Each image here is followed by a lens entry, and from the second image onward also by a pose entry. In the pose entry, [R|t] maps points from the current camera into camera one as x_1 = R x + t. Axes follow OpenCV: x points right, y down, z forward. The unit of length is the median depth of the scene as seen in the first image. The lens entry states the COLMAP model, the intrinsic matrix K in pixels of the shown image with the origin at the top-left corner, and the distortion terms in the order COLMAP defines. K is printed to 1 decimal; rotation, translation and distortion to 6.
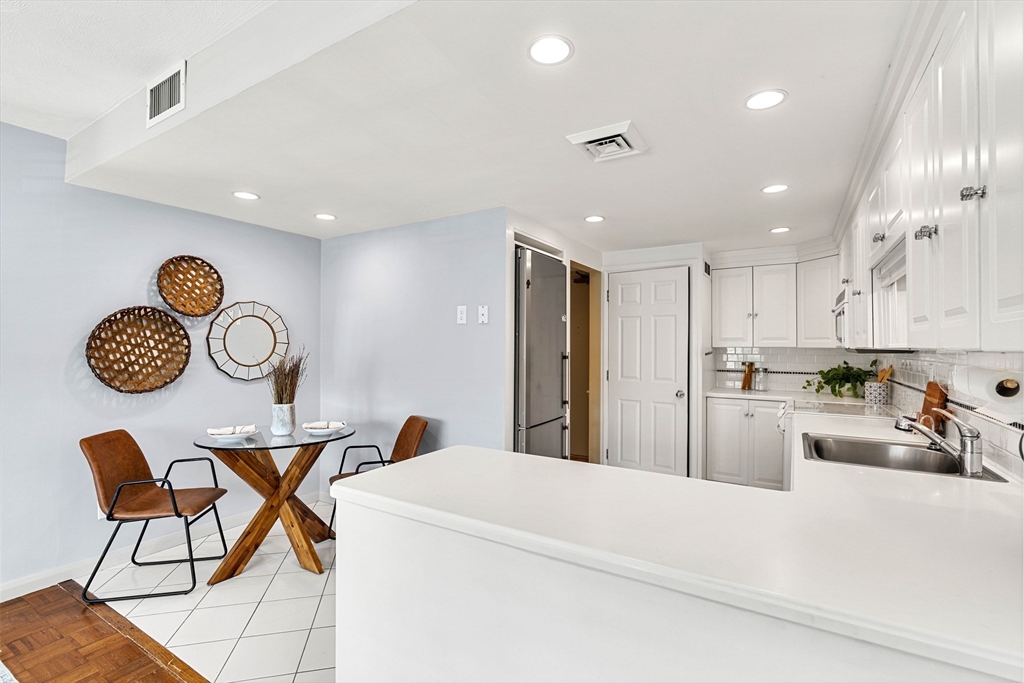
lens RADIAL K [[460.1, 0, 514.2], [0, 460.1, 342.5], [0, 0, 1]] dist [-0.004845, 0.001269]
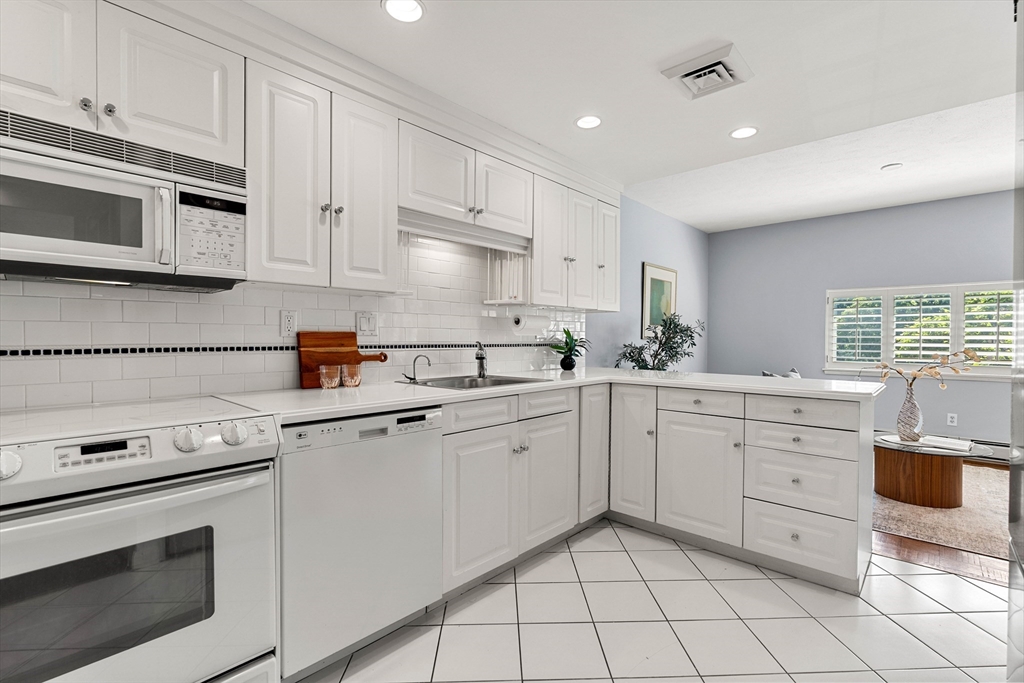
lens RADIAL K [[460.1, 0, 514.2], [0, 460.1, 342.5], [0, 0, 1]] dist [-0.004845, 0.001269]
pose [[-0.980608, -0.009675, 0.195740, 0.269757], [-0.008650, 0.999944, 0.006094, 0.073933], [-0.195788, 0.004283, -0.980637, 1.334872]]
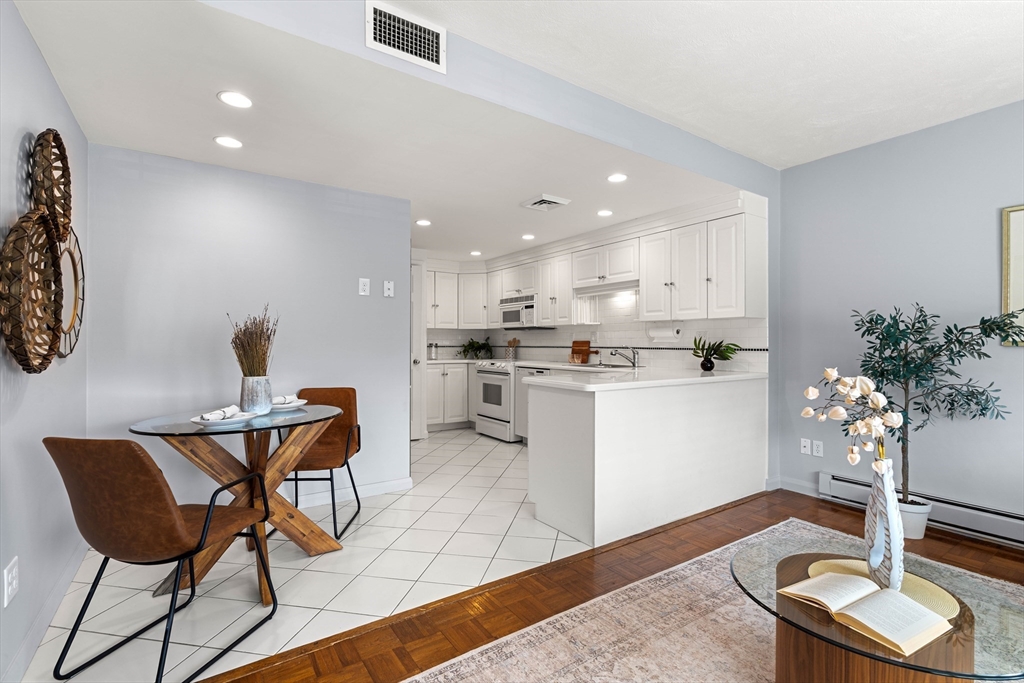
lens RADIAL K [[472.9, 0, 516.2], [0, 472.9, 341.6], [0, 0, 1]] dist [-0.006012, -0.000017]
pose [[0.406392, -0.000233, 0.913699, -0.999127], [-0.006182, 0.999976, 0.003004, 0.063126], [-0.913678, -0.006869, 0.406381, 0.241947]]
